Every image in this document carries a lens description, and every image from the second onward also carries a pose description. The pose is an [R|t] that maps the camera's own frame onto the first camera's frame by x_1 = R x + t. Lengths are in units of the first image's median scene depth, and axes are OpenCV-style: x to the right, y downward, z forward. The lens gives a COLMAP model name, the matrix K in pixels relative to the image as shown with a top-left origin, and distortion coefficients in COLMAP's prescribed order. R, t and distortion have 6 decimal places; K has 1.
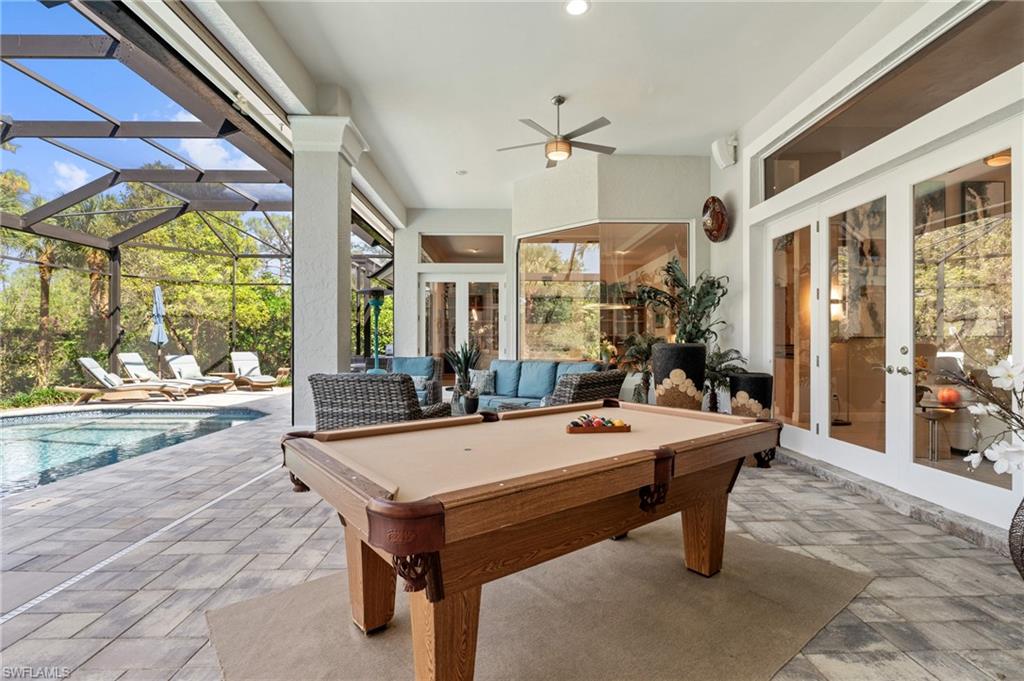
lens RADIAL K [[491.0, 0, 512.5], [0, 491.0, 342.1], [0, 0, 1]] dist [-0.004713, -0.000283]
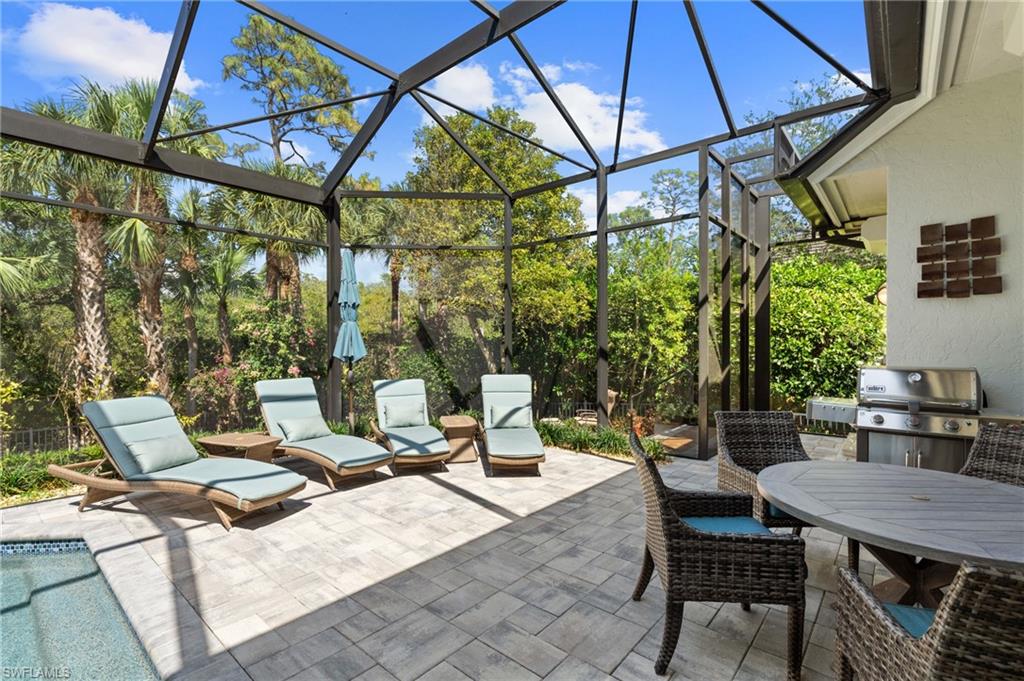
lens RADIAL K [[462.4, 0, 515.8], [0, 462.4, 341.1], [0, 0, 1]] dist [-0.004650, 0.001021]
pose [[0.732979, 0.000159, -0.680251, -0.198224], [0.005429, 0.999967, 0.006083, -0.015790], [0.680229, -0.008152, 0.732954, 0.609116]]
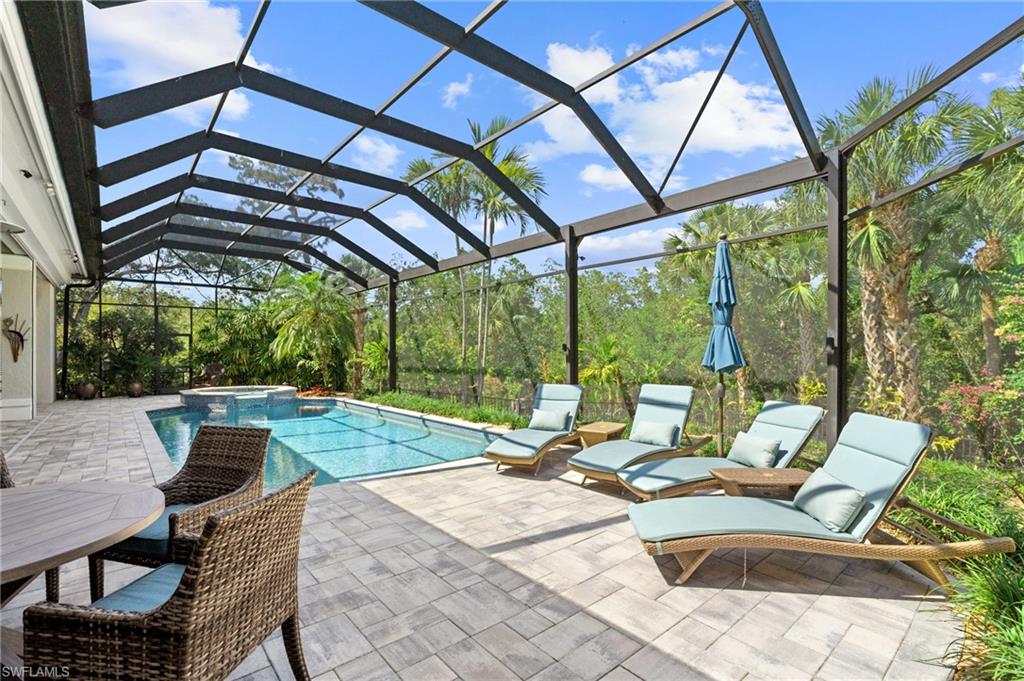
lens RADIAL K [[462.4, 0, 508.6], [0, 462.4, 344.1], [0, 0, 1]] dist [-0.004650, 0.001021]
pose [[-0.783024, -0.006894, -0.621954, -0.540628], [0.005470, 0.999824, -0.017968, 0.012714], [0.621968, -0.017471, -0.782848, 3.557653]]
